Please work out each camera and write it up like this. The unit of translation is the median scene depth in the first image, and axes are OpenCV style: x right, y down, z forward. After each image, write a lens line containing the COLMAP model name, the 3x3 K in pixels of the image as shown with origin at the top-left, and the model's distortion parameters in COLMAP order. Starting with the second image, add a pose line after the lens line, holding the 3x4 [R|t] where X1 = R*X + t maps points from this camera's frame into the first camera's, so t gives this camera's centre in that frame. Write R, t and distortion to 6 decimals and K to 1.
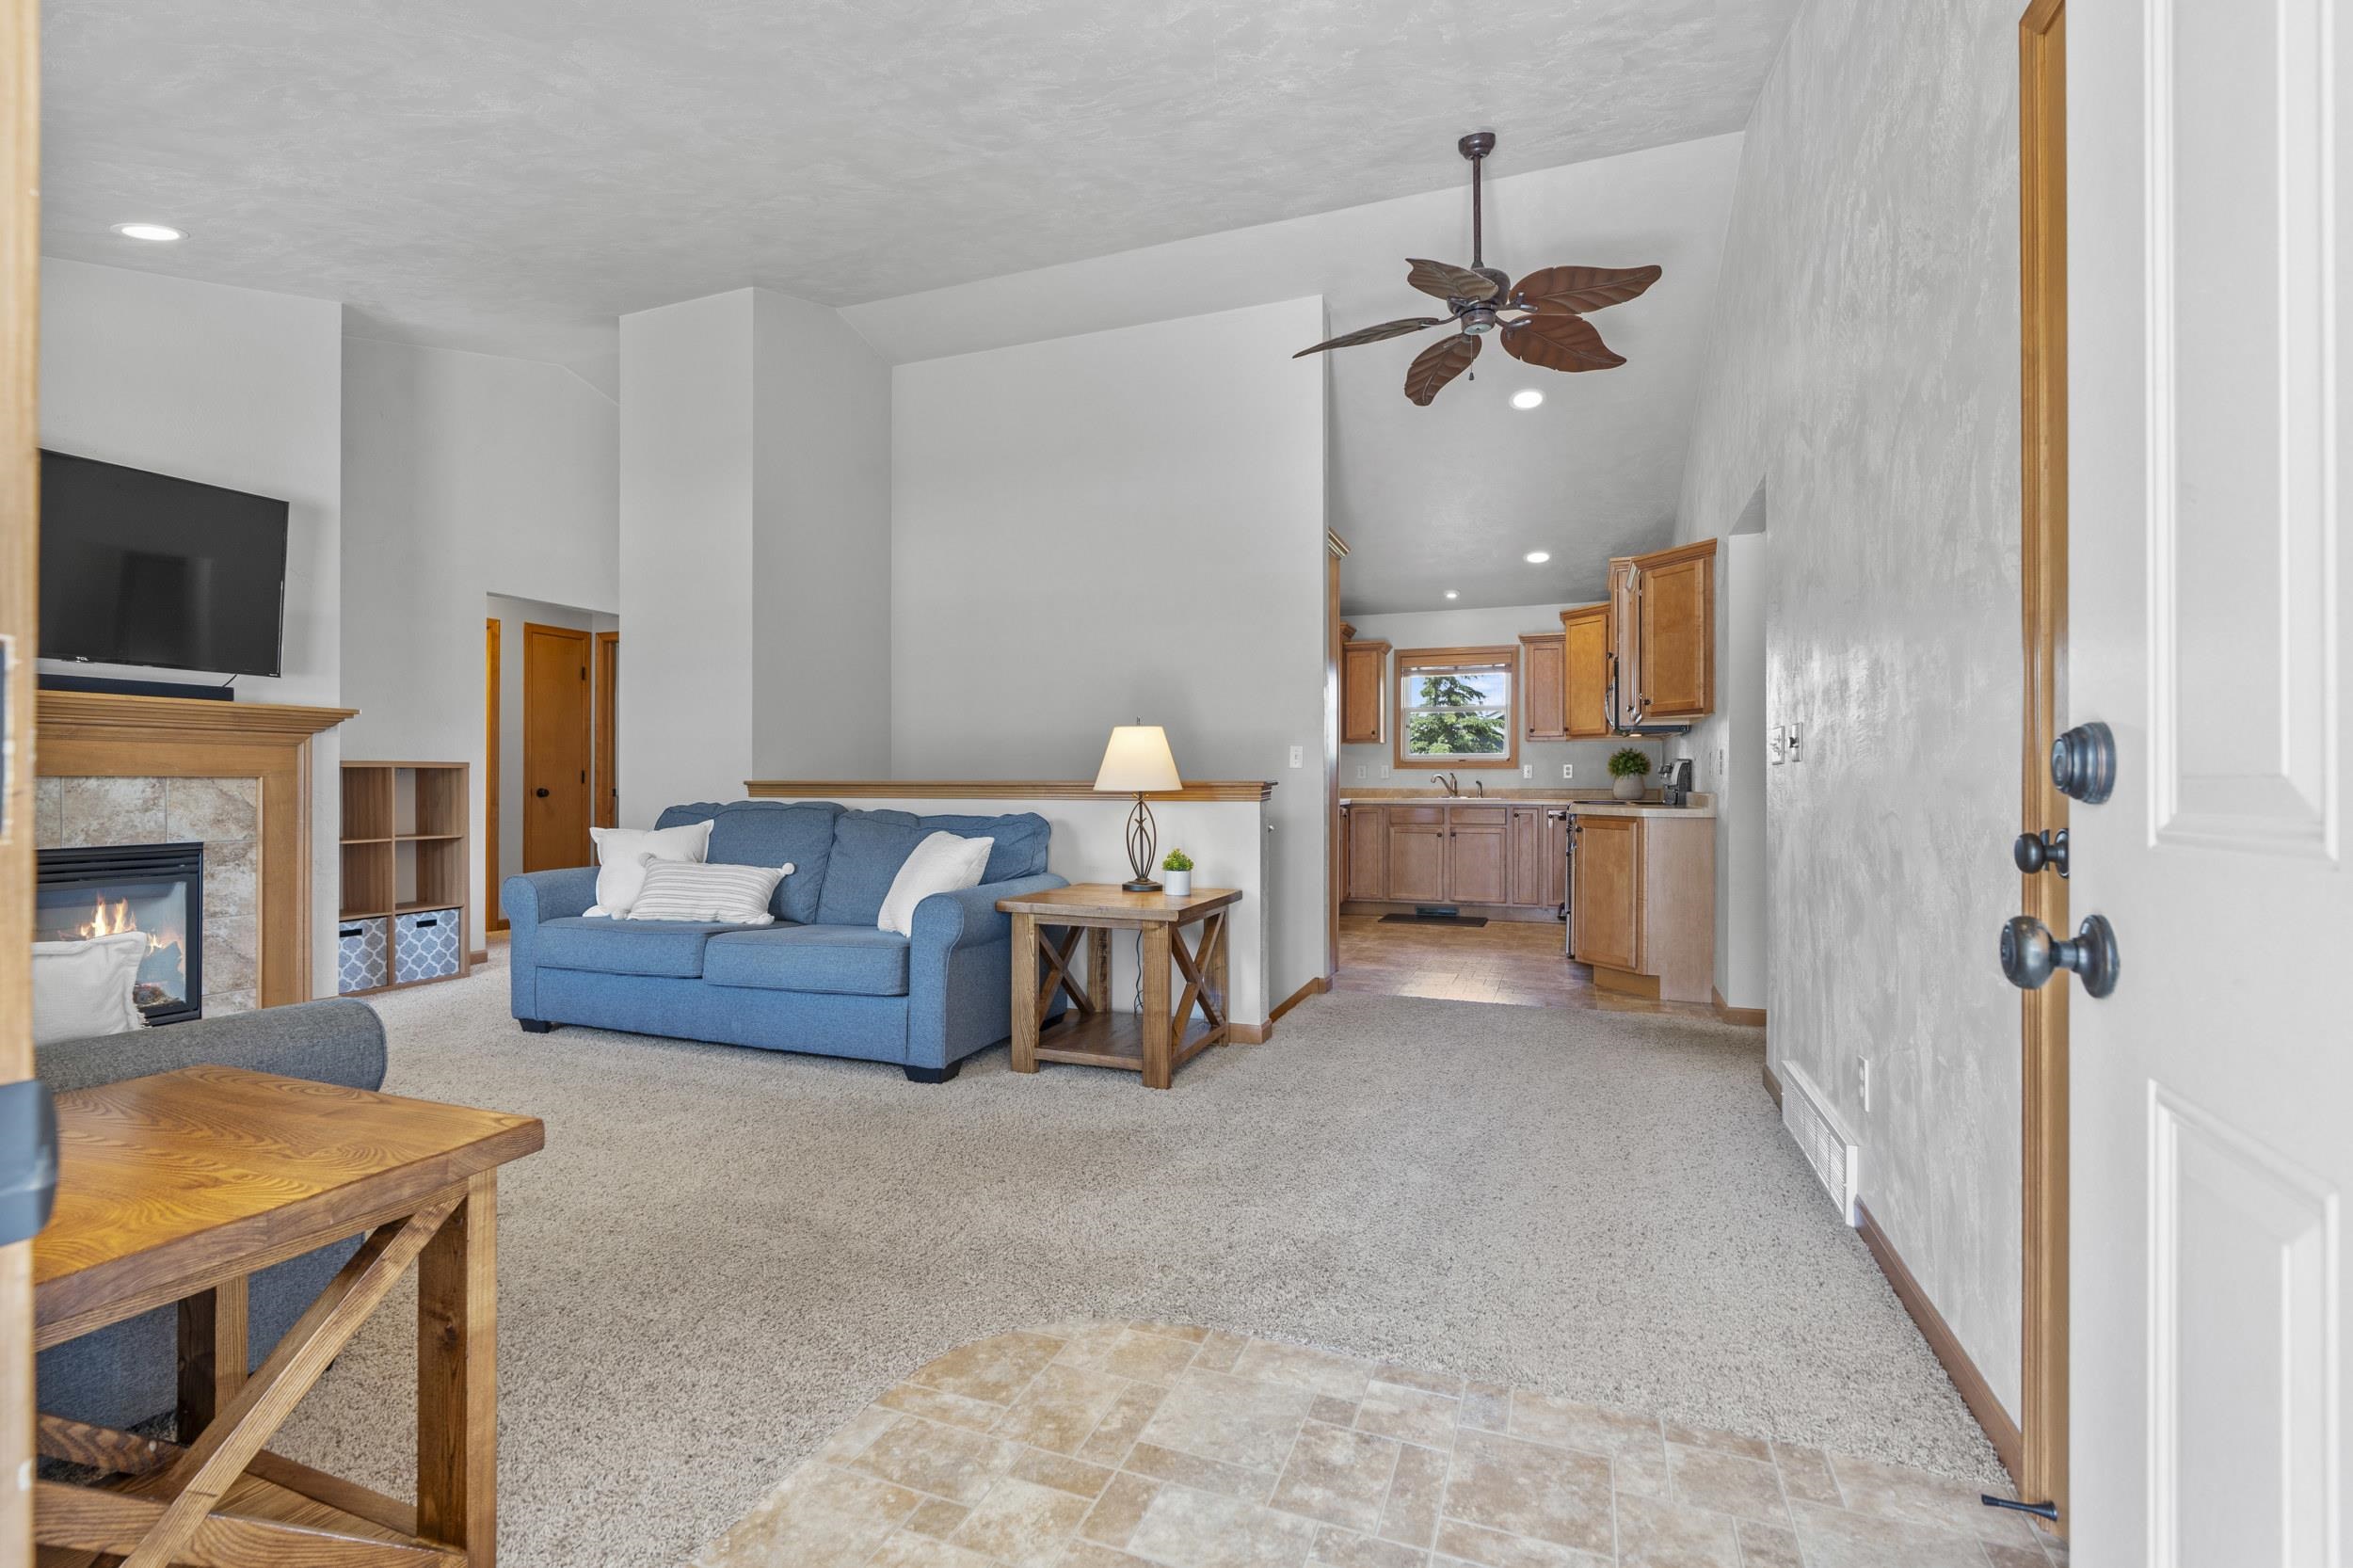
lens RADIAL K [[1068.9, 0, 1166.7], [0, 1068.9, 768.9], [0, 0, 1]] dist [-0.008218, 0.004905]
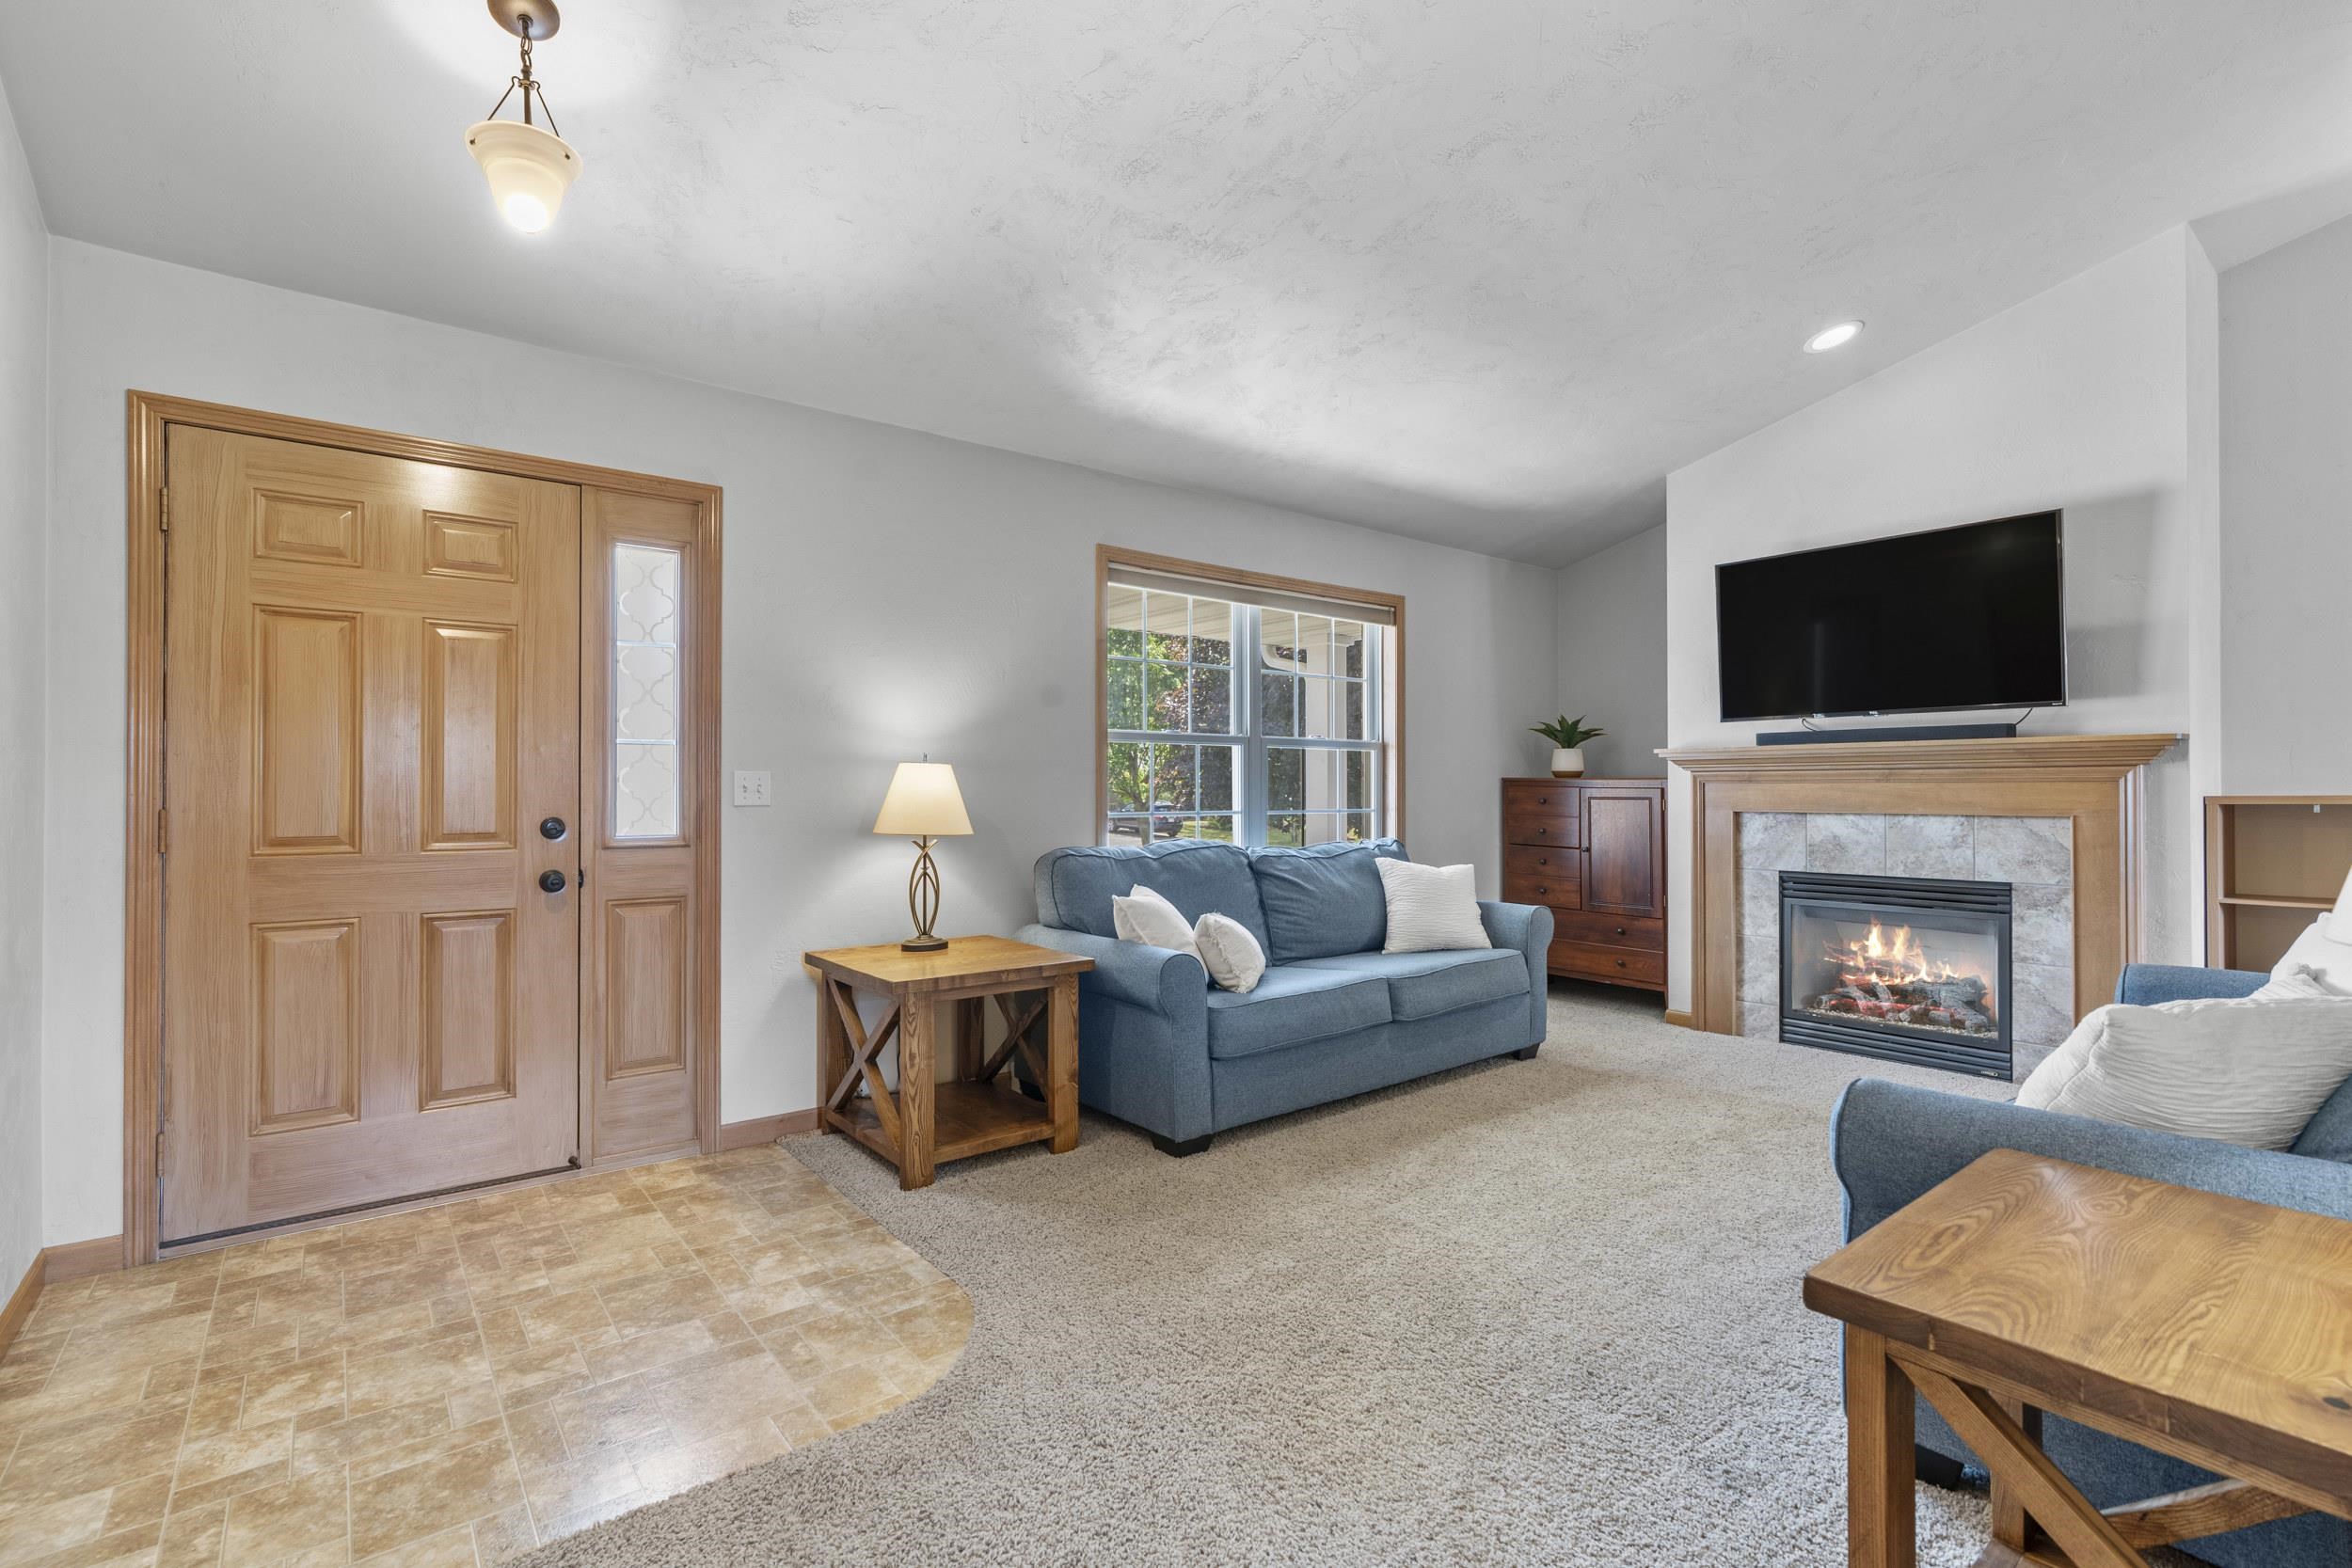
lens RADIAL K [[1068.3, 0, 1149.6], [0, 1068.3, 775.7], [0, 0, 1]] dist [-0.008218, 0.004905]
pose [[-0.518834, -0.009647, -0.854821, 0.335192], [0.012648, 0.999740, -0.018960, -0.020695], [0.854782, -0.020649, -0.518577, 0.821347]]
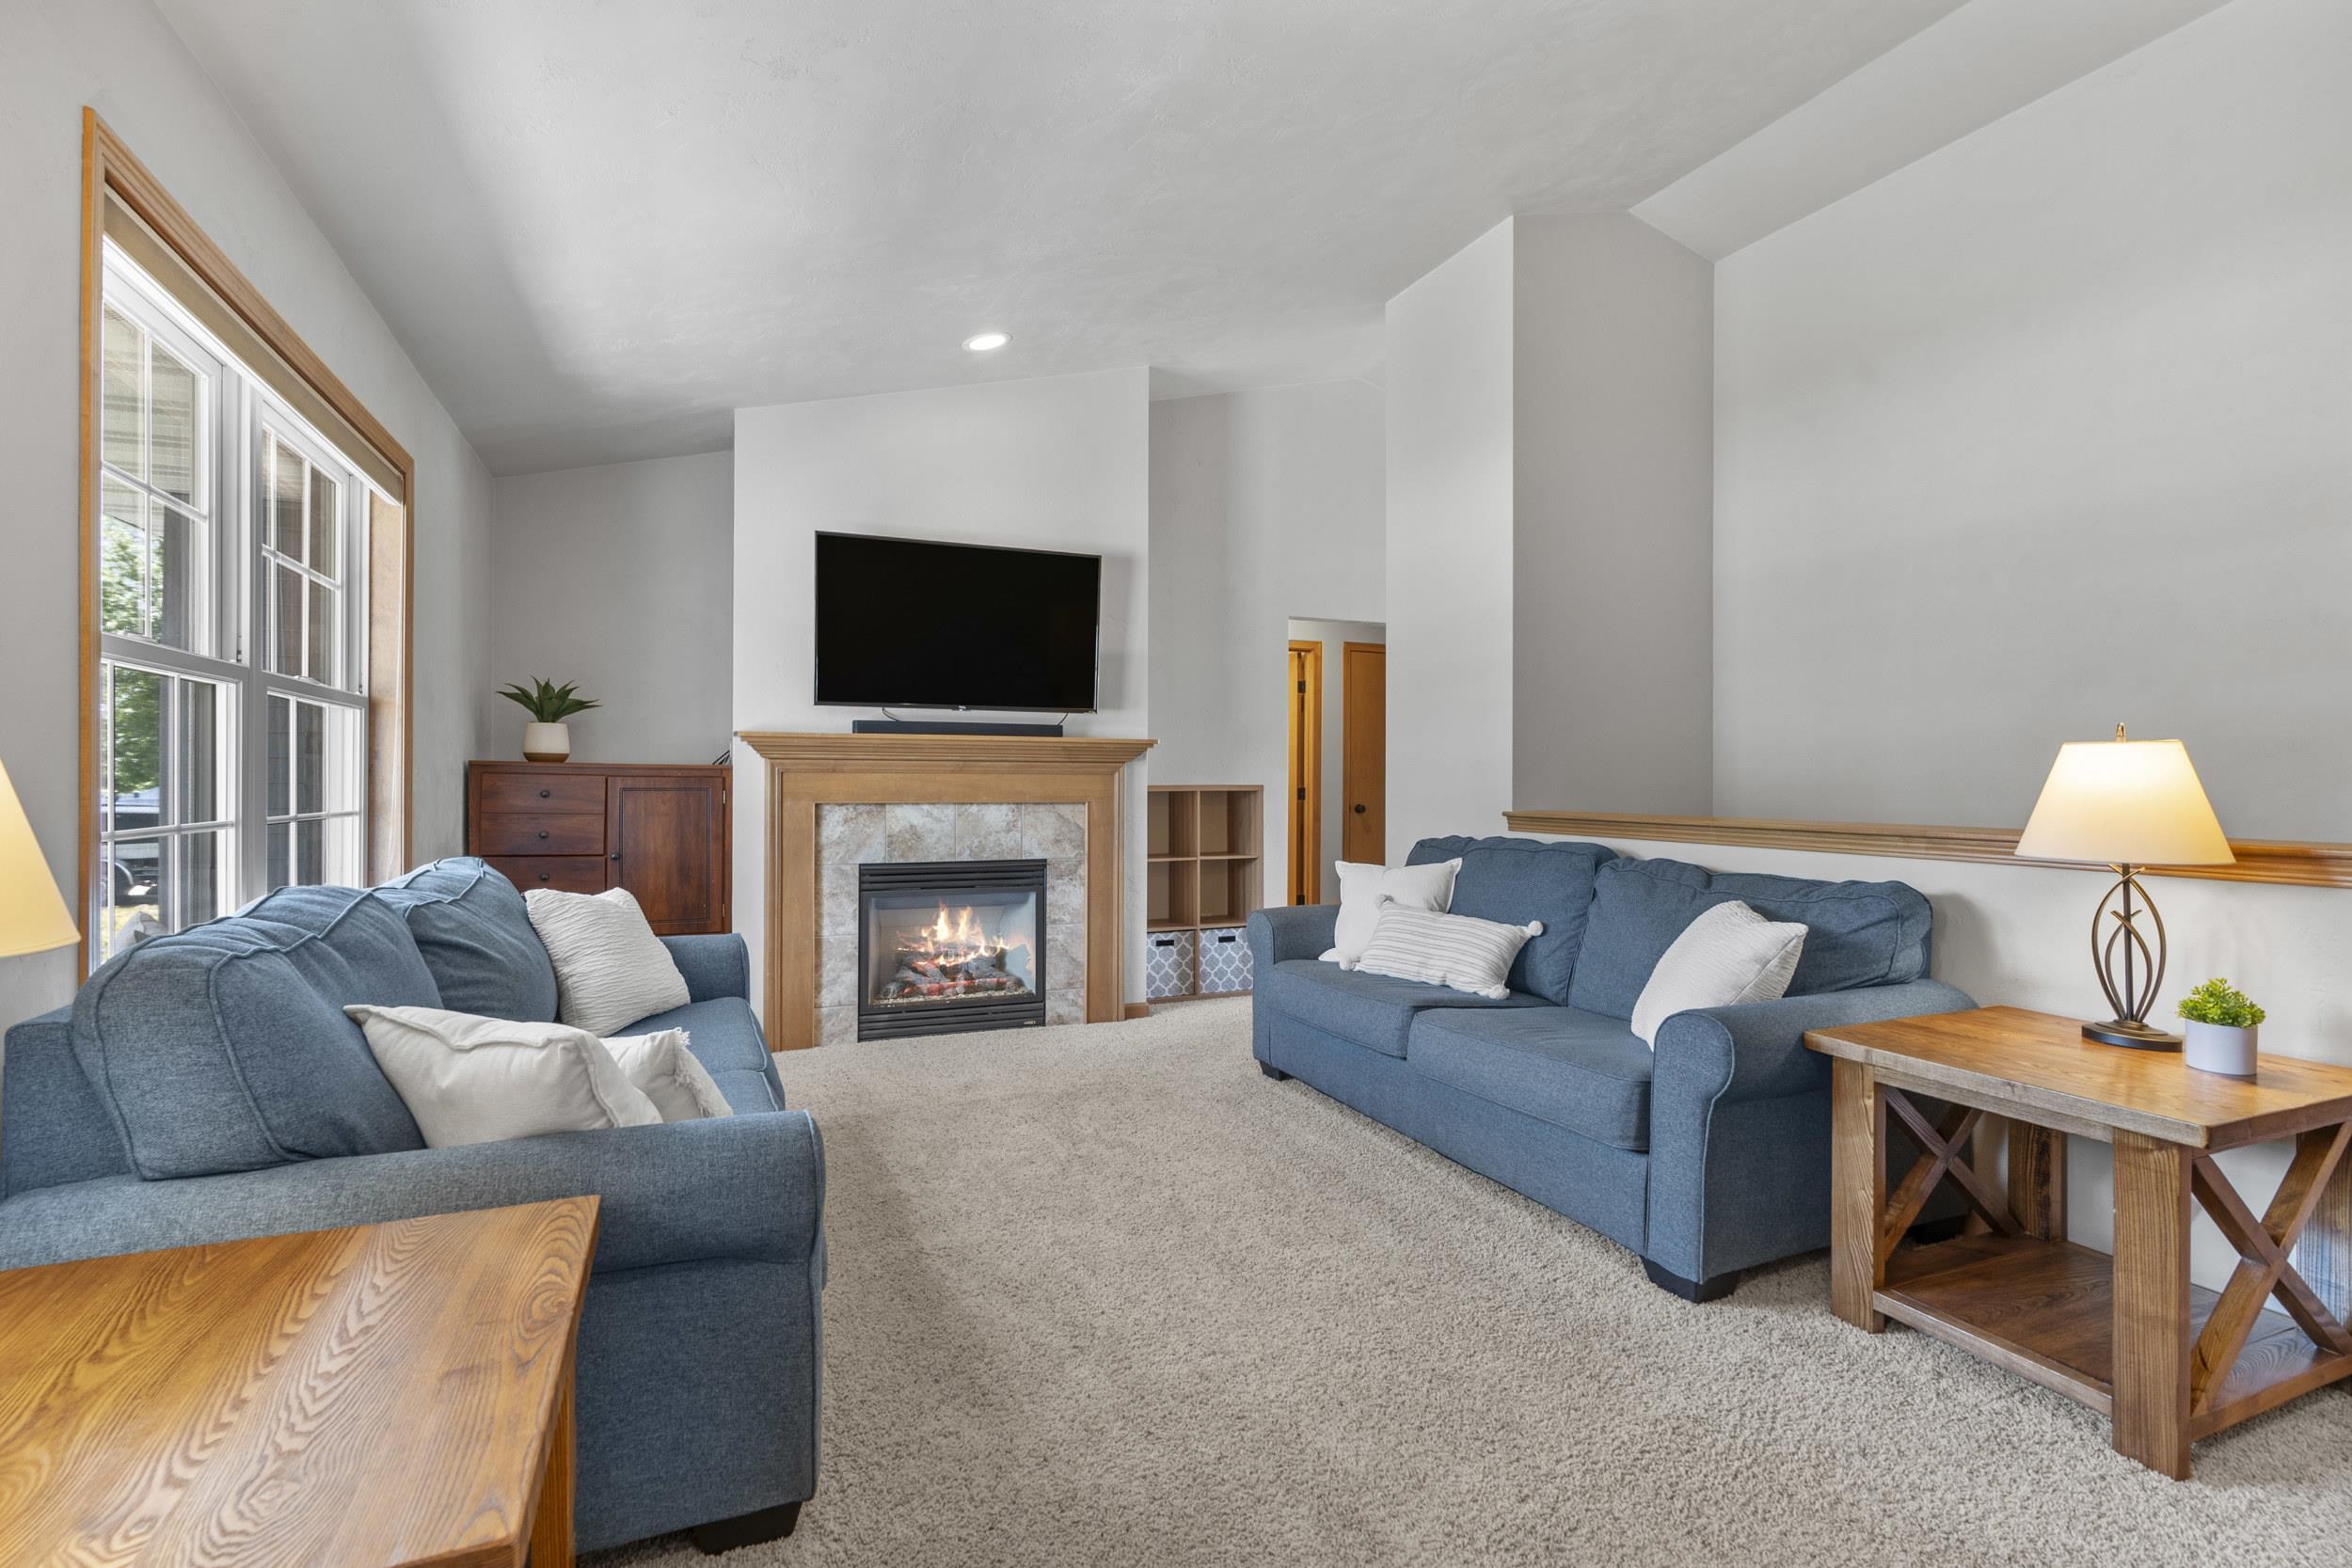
lens RADIAL K [[1068.3, 0, 1167.2], [0, 1068.3, 776.9], [0, 0, 1]] dist [-0.008218, 0.004905]
pose [[0.696408, 0.001631, -0.717645, 0.024734], [0.003695, 0.999976, 0.005858, -0.026786], [0.717637, -0.006732, 0.696385, 0.278030]]
